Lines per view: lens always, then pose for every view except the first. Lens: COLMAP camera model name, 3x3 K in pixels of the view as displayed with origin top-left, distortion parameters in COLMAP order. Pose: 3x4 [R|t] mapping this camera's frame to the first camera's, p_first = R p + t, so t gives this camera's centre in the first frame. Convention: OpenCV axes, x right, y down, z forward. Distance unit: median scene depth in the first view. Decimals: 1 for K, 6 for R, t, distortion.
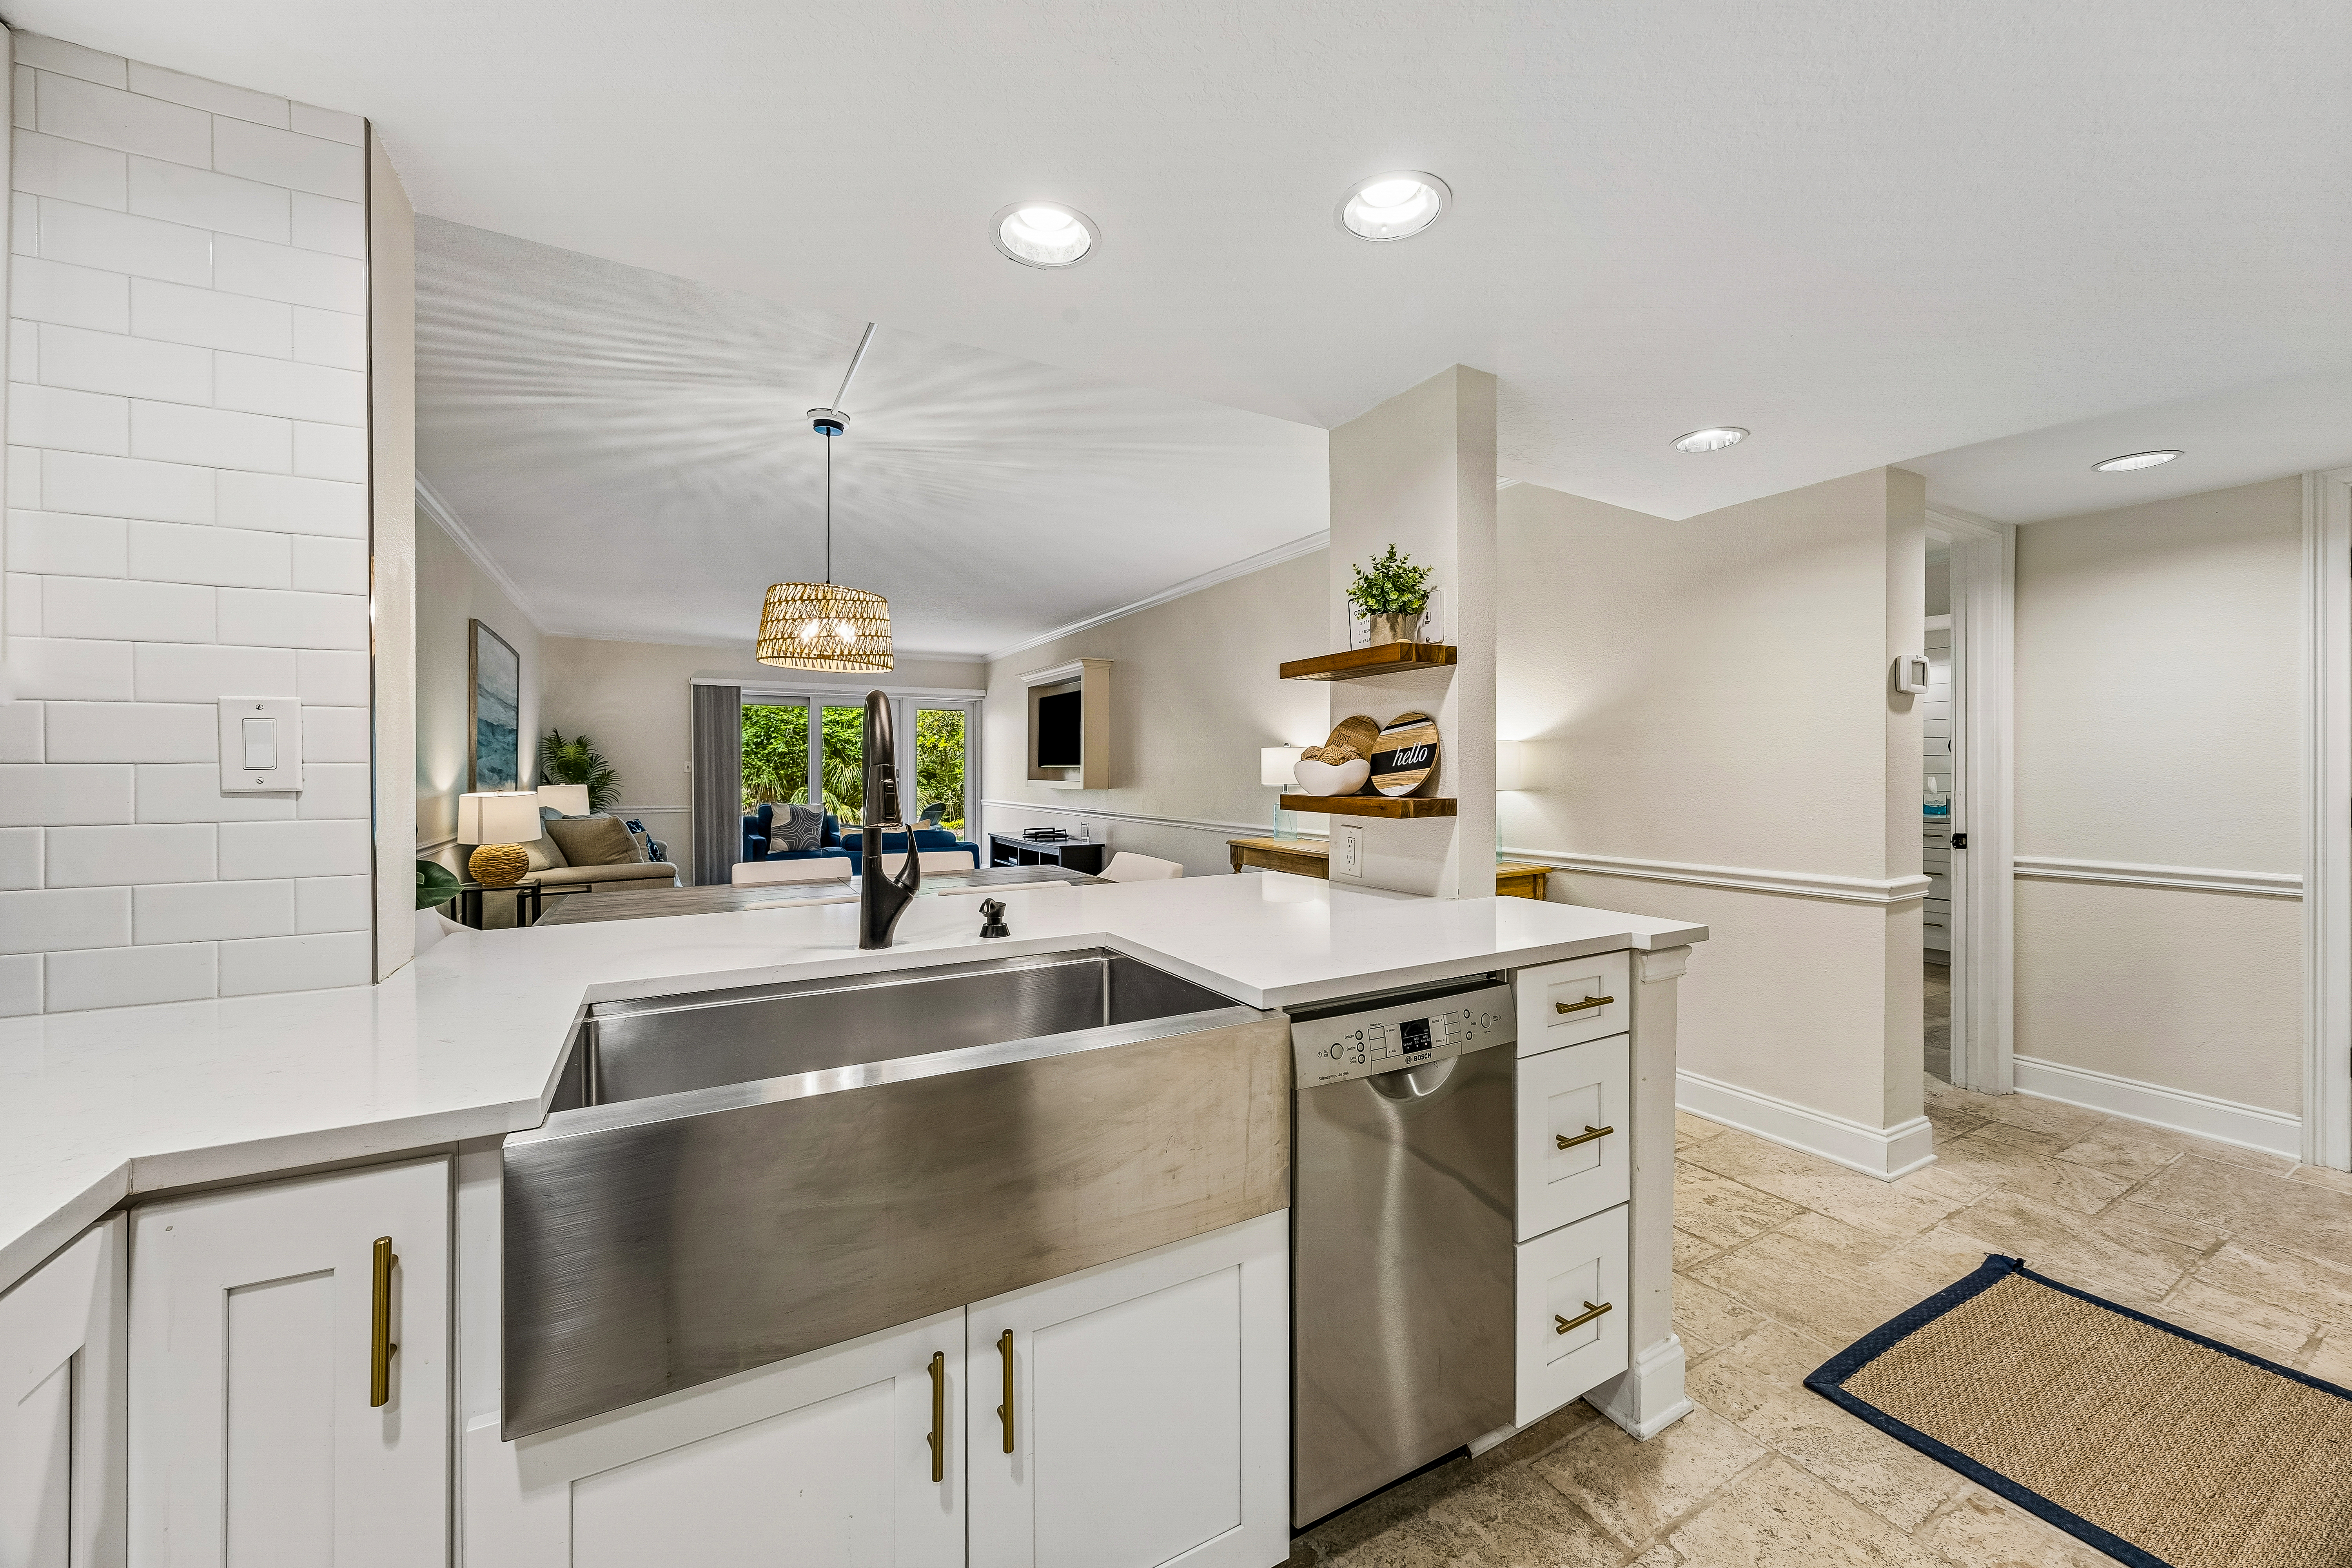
lens RADIAL K [[886.7, 0, 1172.2], [0, 886.7, 773.8], [0, 0, 1]] dist [-0.006213, 0.000143]
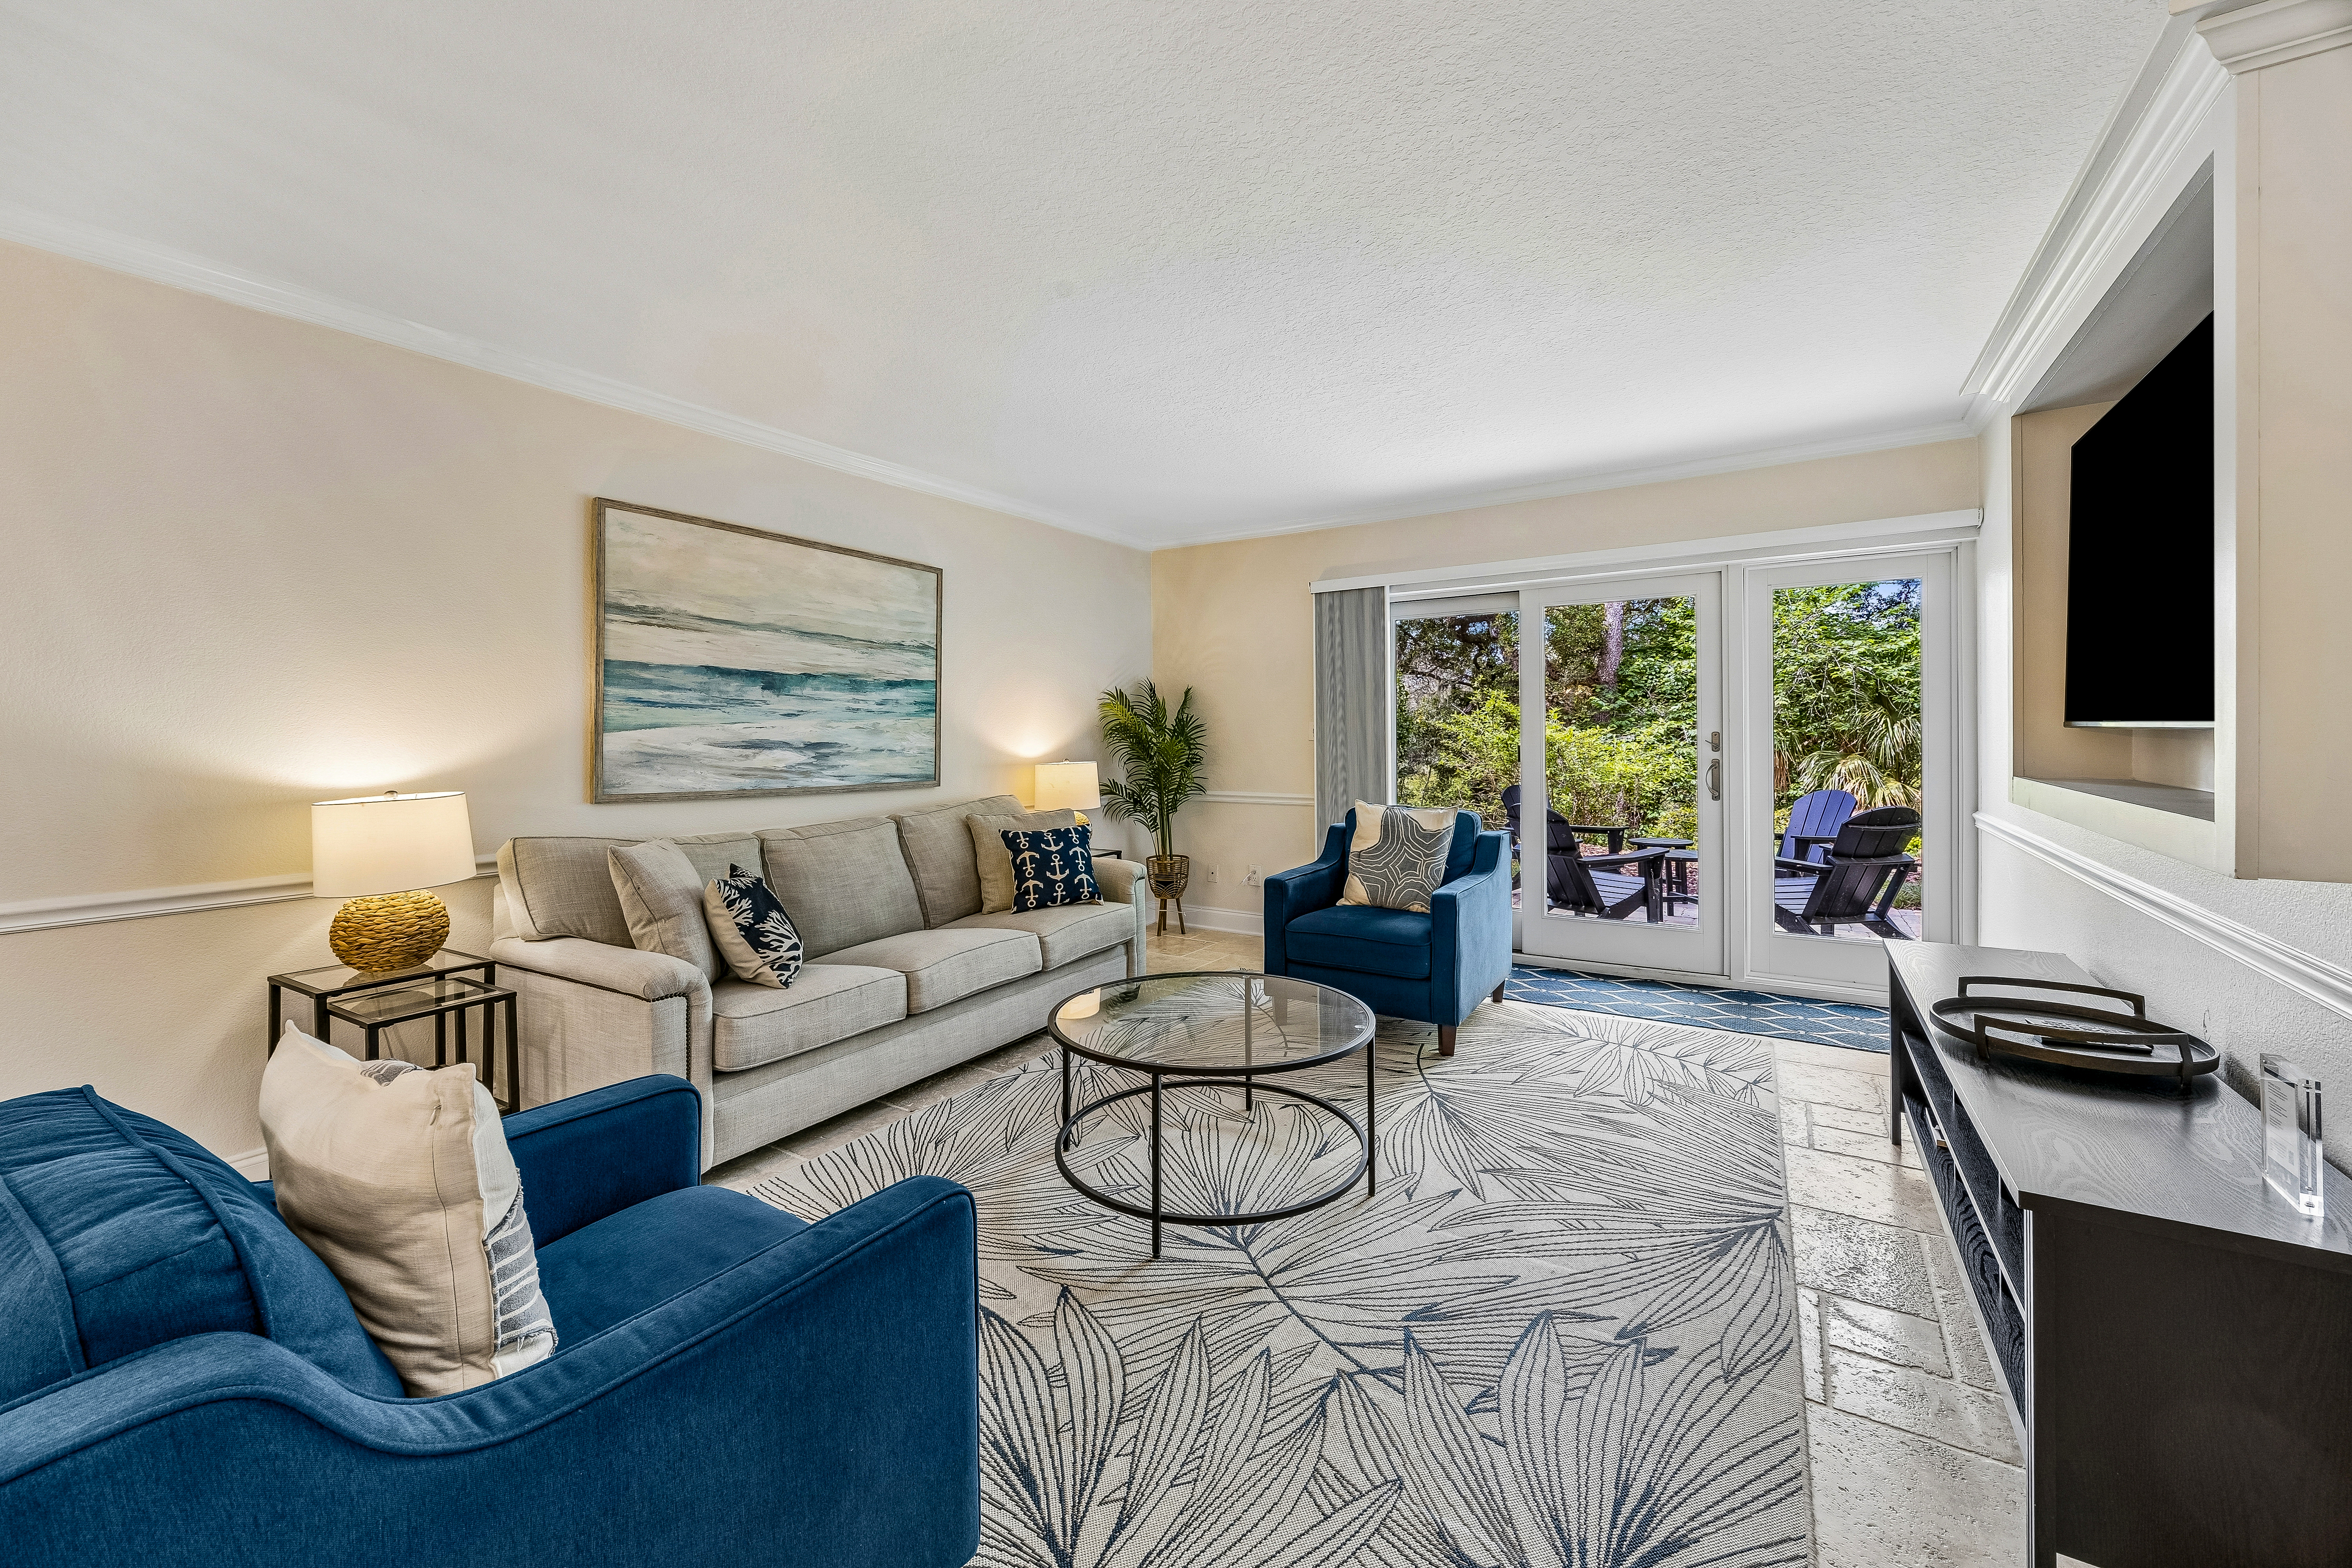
lens RADIAL K [[907.3, 0, 1168.5], [0, 907.3, 730.7], [0, 0, 1]] dist [-0.002673, -0.000004]
pose [[0.447035, -0.003697, -0.894509, -0.095837], [0.004687, 0.999987, -0.001791, -0.018853], [0.894504, -0.003392, 0.447047, 1.688676]]
